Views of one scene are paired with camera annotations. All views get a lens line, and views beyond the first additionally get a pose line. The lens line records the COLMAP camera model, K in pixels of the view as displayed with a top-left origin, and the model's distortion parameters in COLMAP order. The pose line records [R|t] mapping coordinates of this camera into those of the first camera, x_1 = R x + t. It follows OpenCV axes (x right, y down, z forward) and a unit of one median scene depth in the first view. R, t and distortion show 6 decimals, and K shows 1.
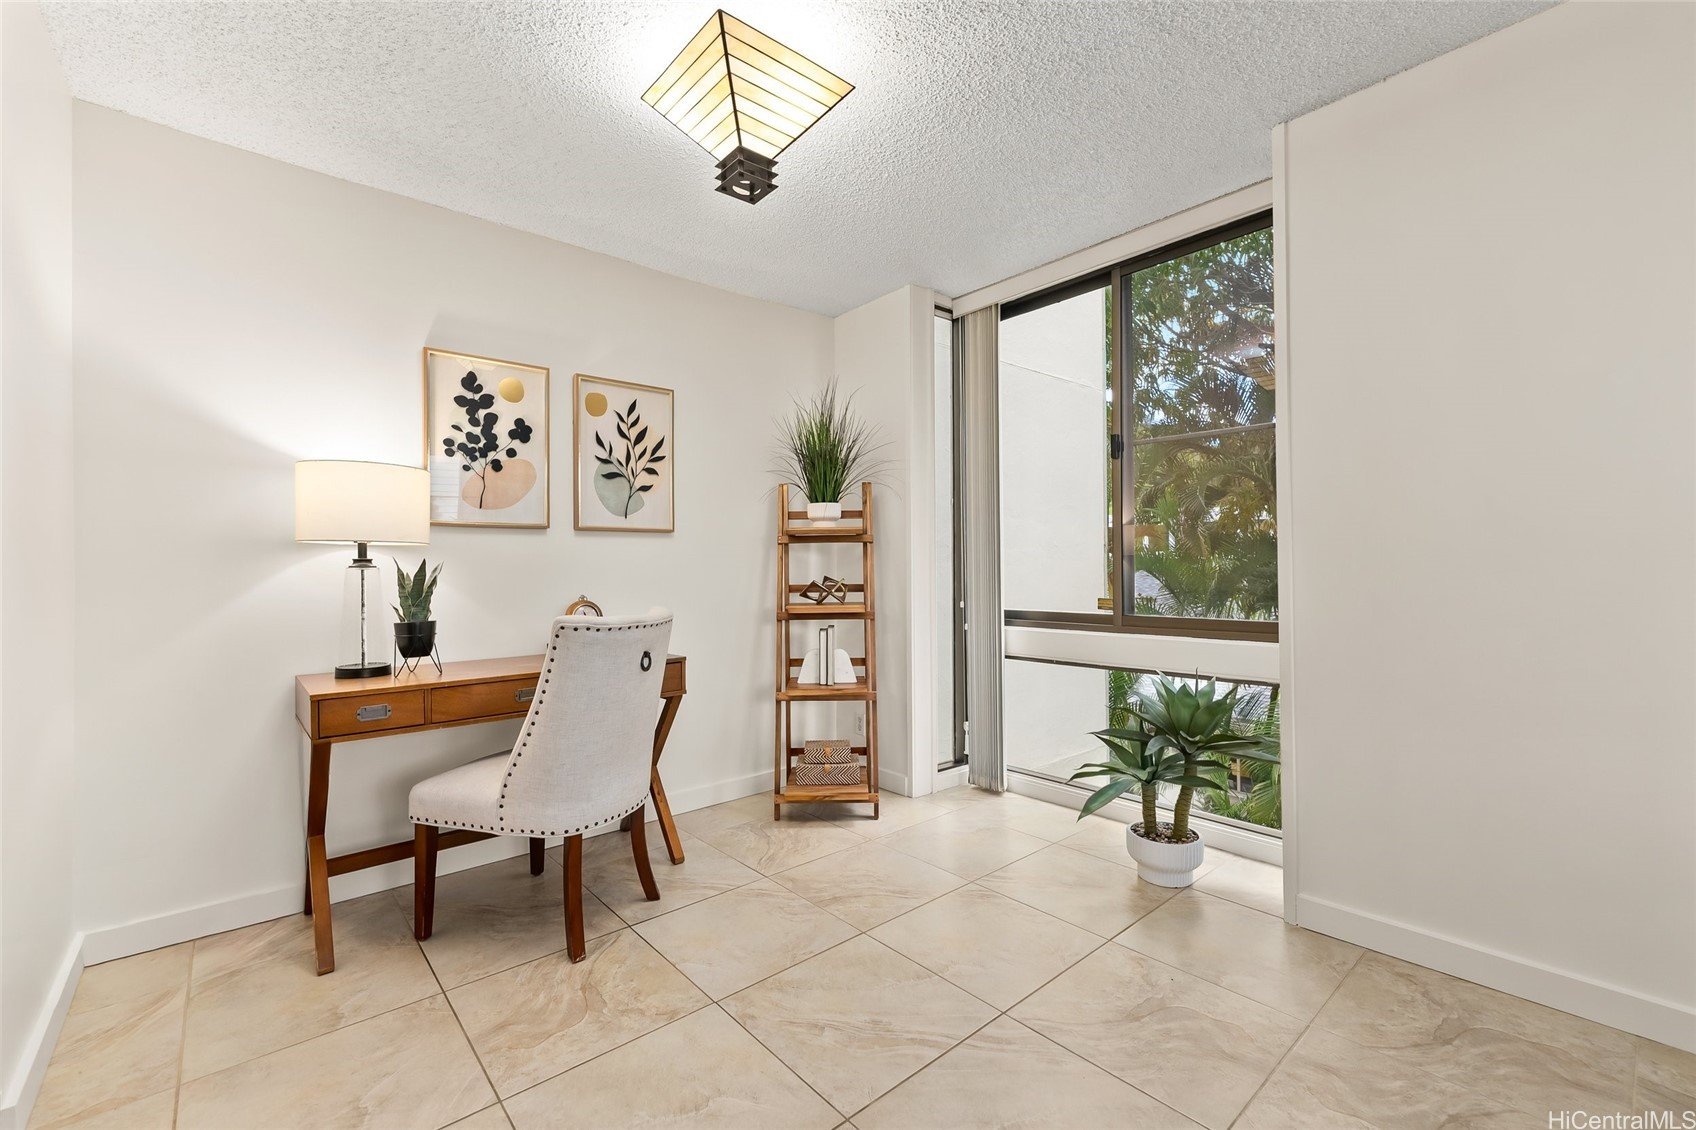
lens RADIAL K [[710.0, 0, 836.9], [0, 710.0, 568.4], [0, 0, 1]] dist [0.002001, -0.000594]
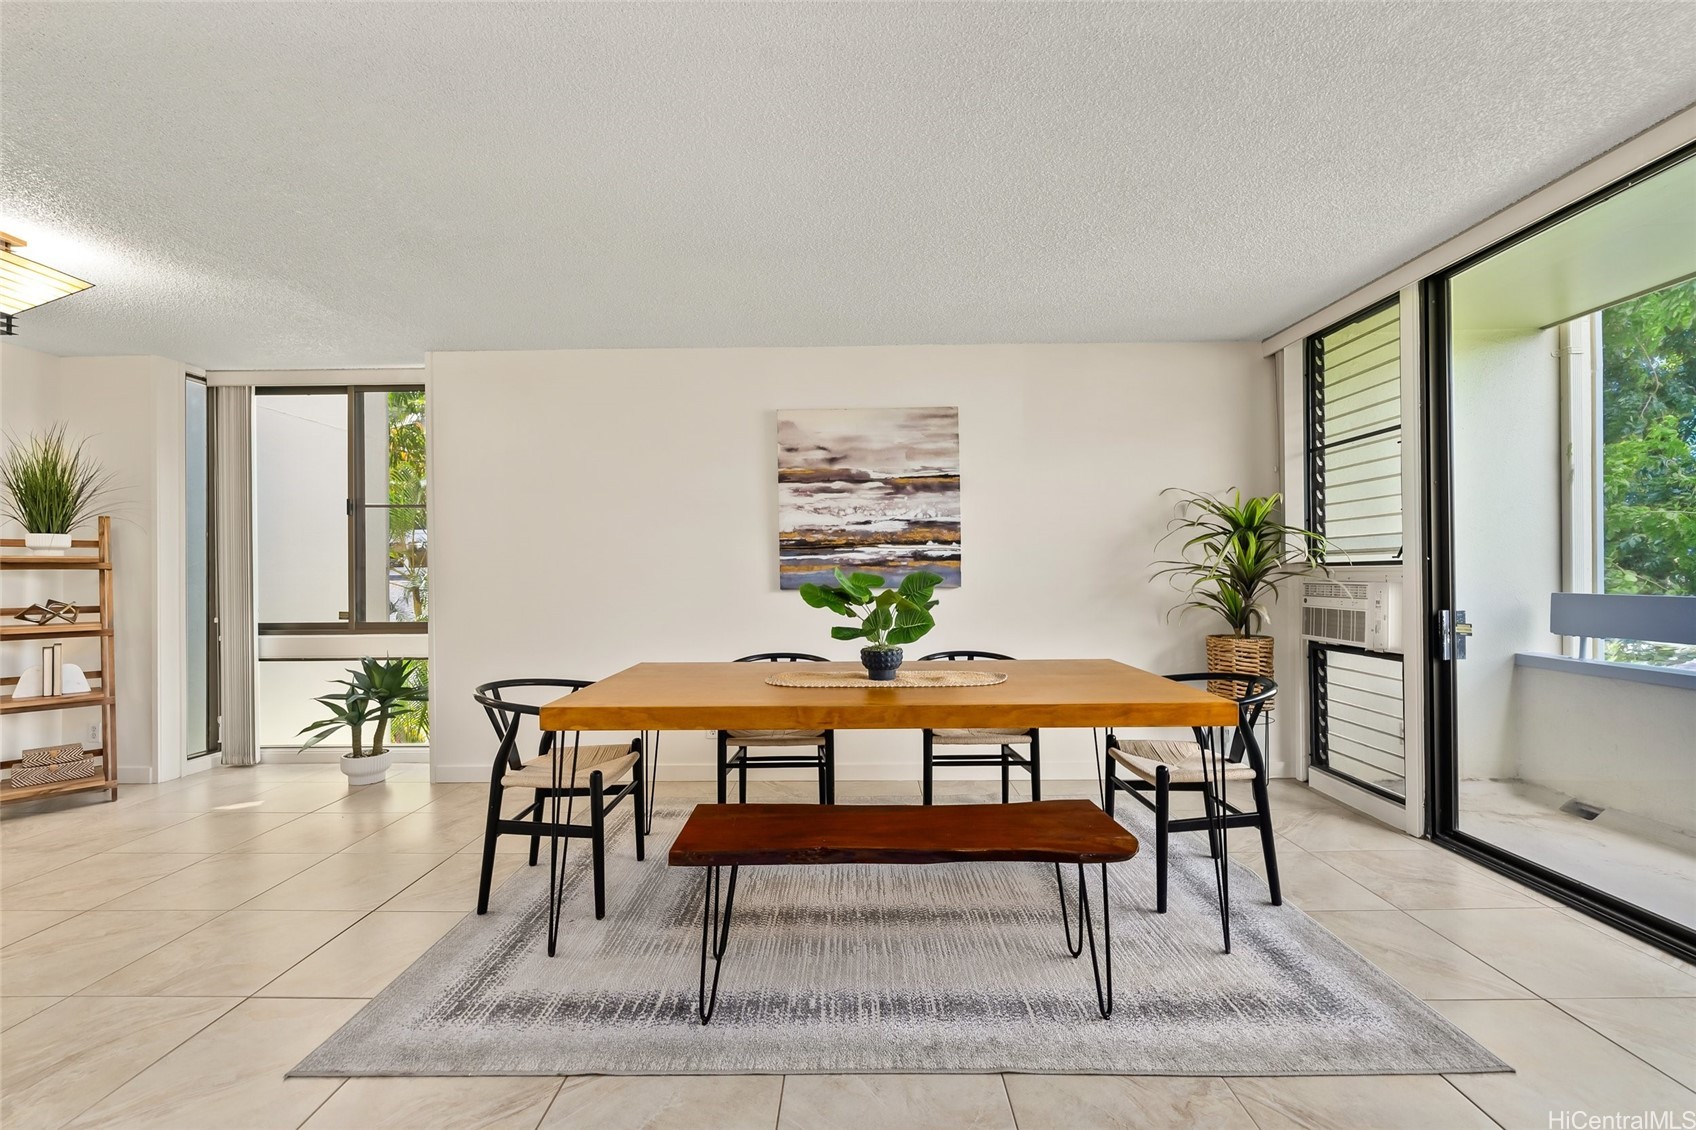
lens RADIAL K [[710.0, 0, 841.7], [0, 710.0, 576.9], [0, 0, 1]] dist [0.002001, -0.000594]
pose [[0.660151, 0.004464, 0.751120, -0.039202], [0.000472, 0.999980, -0.006358, -0.019172], [-0.751133, 0.004552, 0.660135, -0.750061]]
